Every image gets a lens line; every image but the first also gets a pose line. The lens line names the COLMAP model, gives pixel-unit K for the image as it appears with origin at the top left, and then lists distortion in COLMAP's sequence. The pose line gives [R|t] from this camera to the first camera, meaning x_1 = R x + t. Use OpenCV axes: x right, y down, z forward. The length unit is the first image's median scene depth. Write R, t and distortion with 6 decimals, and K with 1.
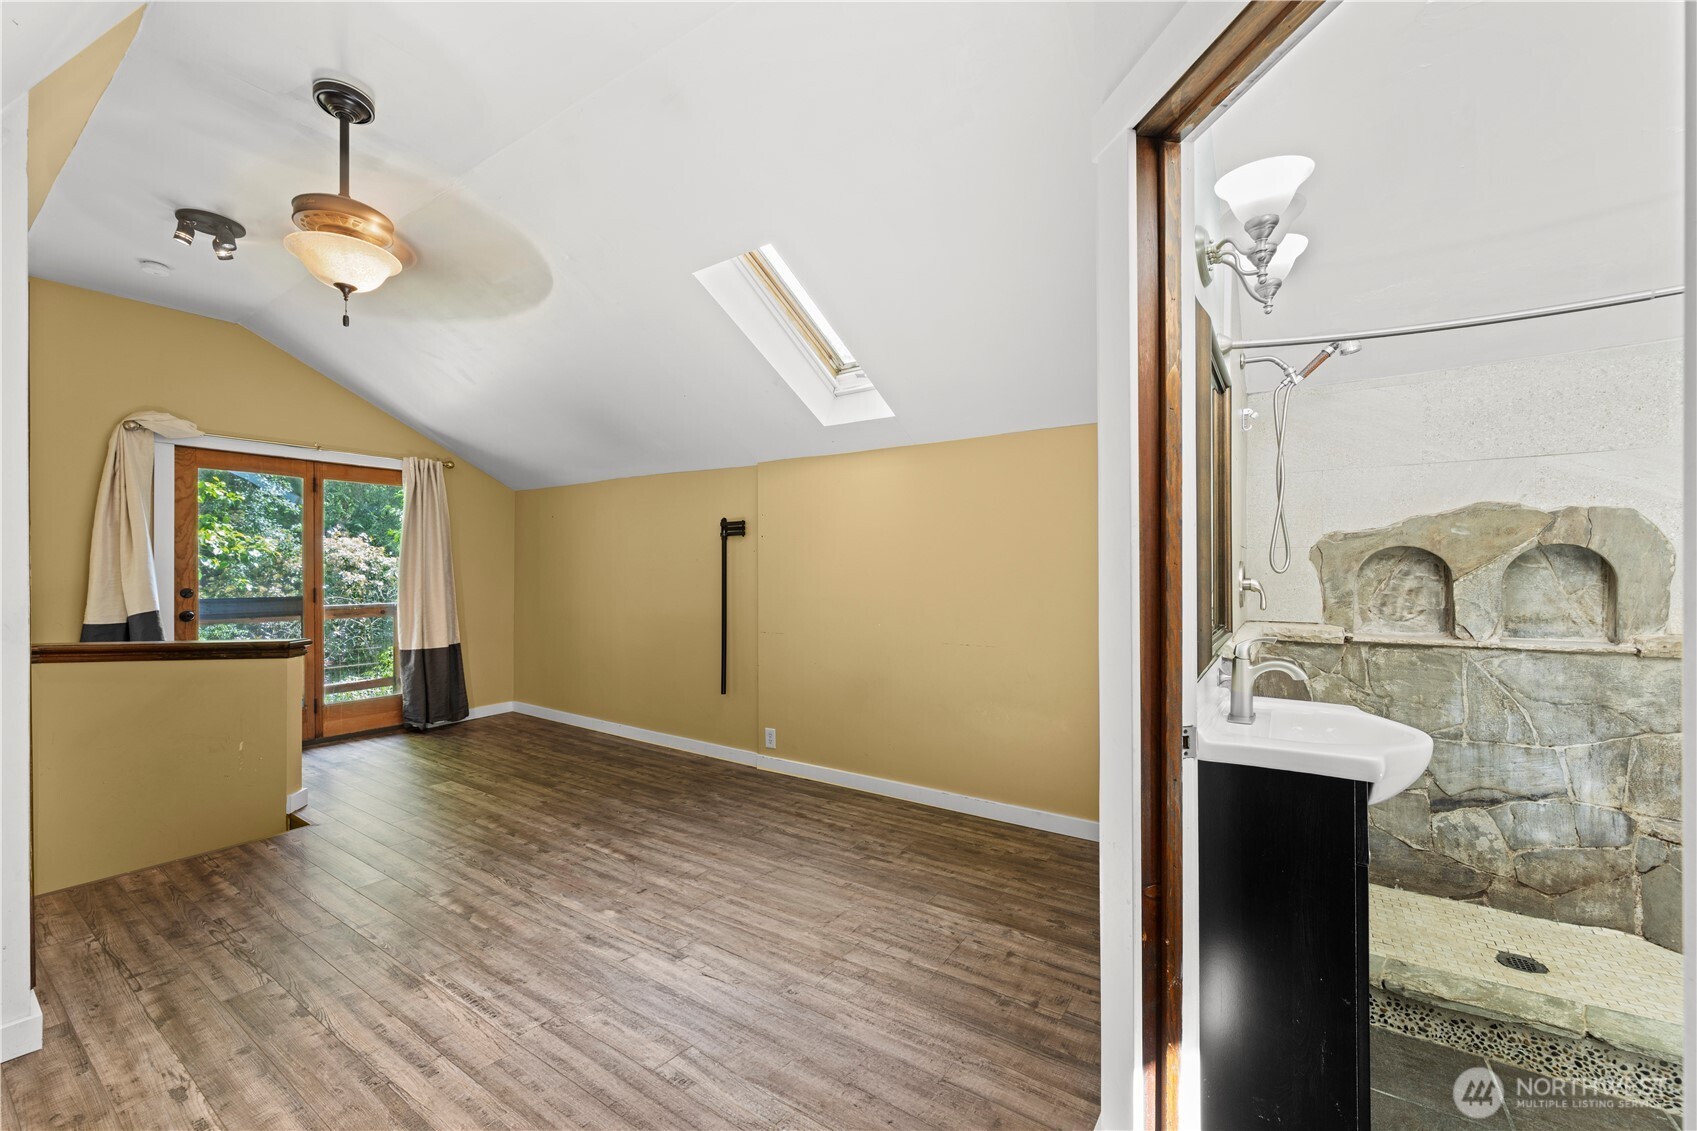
lens RADIAL K [[668.1, 0, 848.5], [0, 668.1, 580.0], [0, 0, 1]] dist [-0.002028, 0.000657]
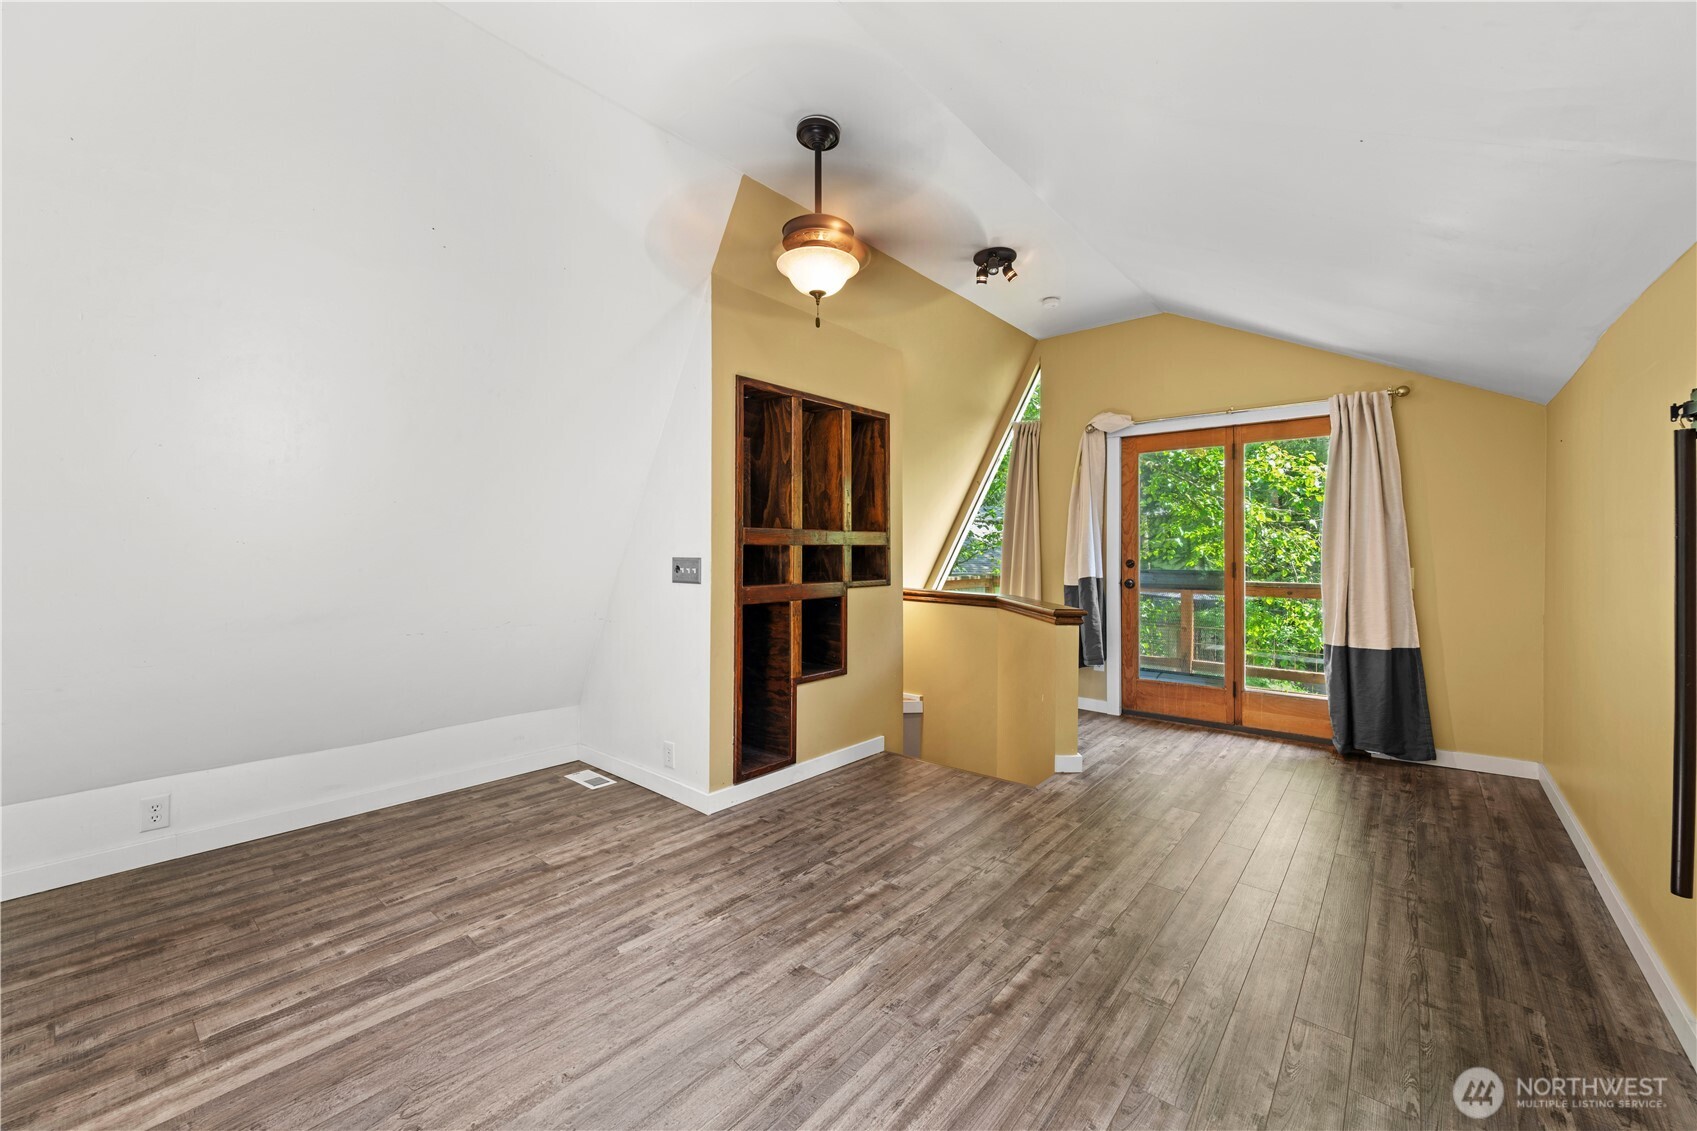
lens RADIAL K [[667.6, 0, 852.6], [0, 667.6, 548.0], [0, 0, 1]] dist [-0.002528, -0.000014]
pose [[-0.110381, -0.003434, -0.993883, 0.161846], [-0.009829, 0.999949, -0.002363, 0.000017], [0.993841, 0.009508, -0.110409, 0.512339]]
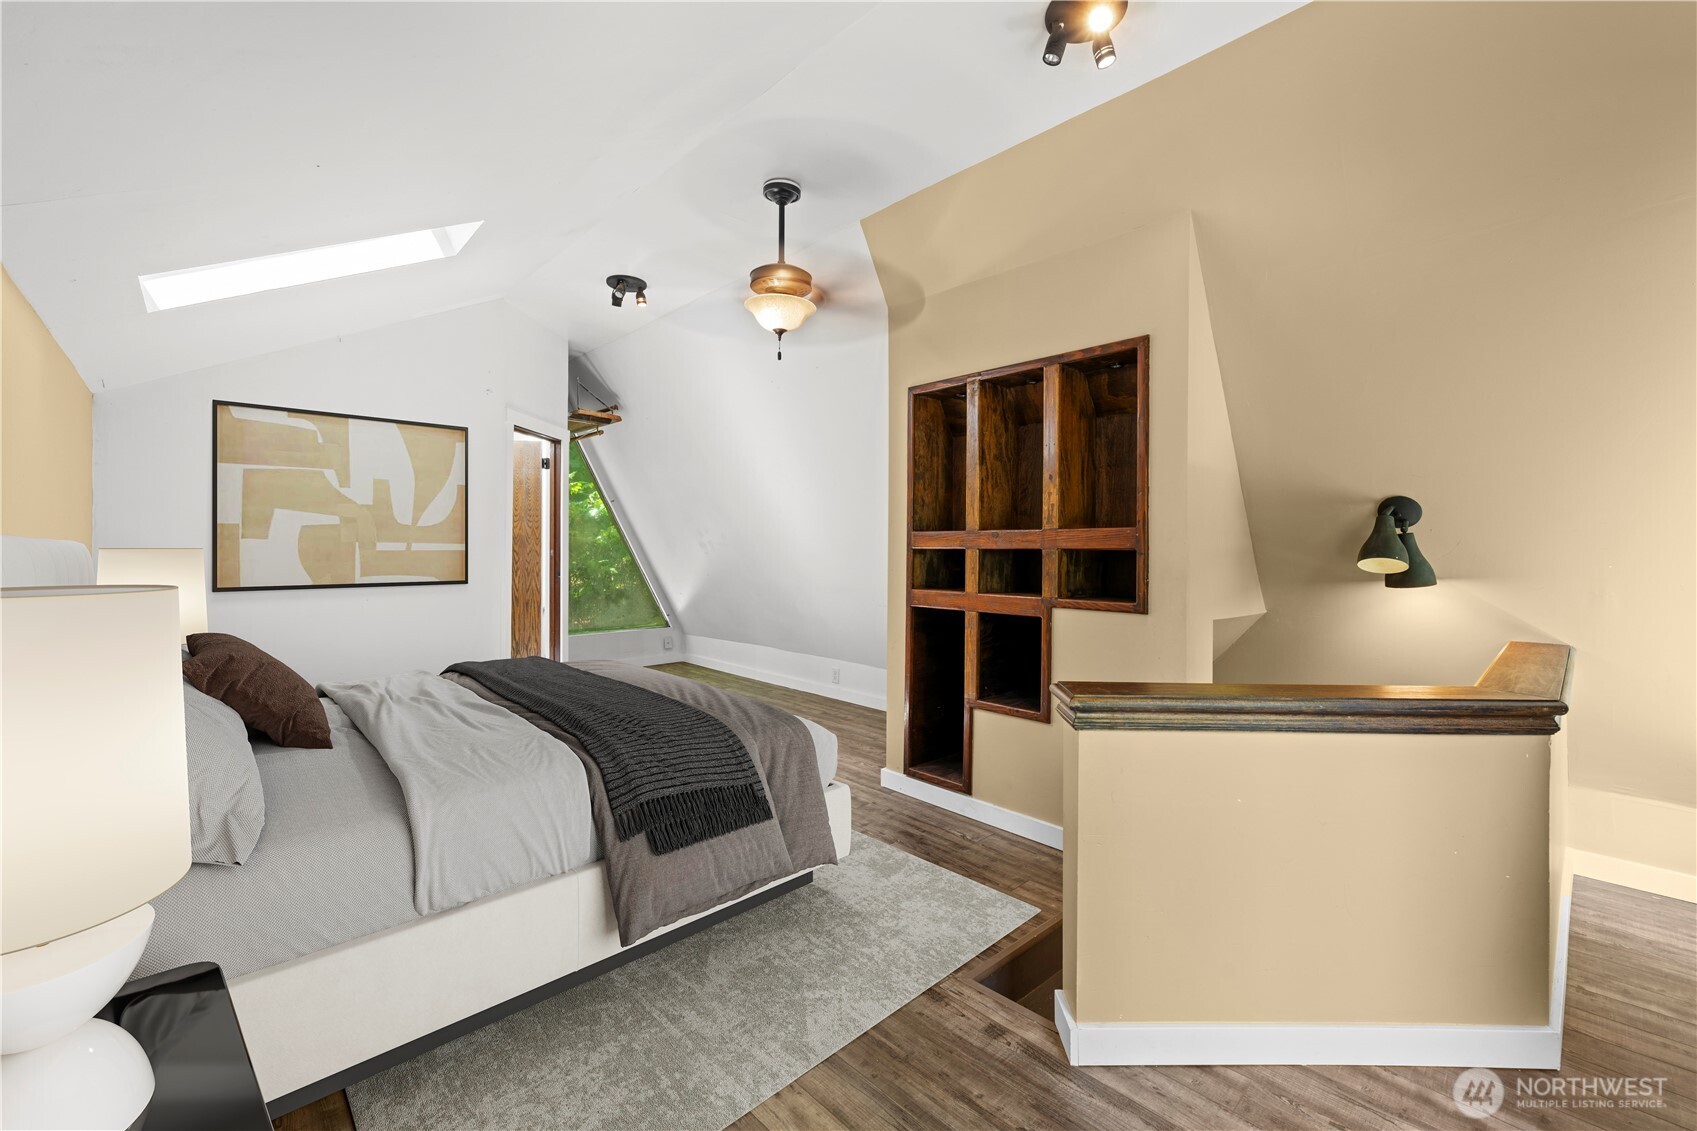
lens RADIAL K [[692.2, 0, 850.4], [0, 692.2, 551.5], [0, 0, 1]] dist [-0.001084, -0.000063]
pose [[-0.975839, -0.007404, 0.218366, -0.513490], [-0.005197, 0.999929, 0.010679, -0.007446], [-0.218429, 0.009286, -0.975809, 0.995046]]
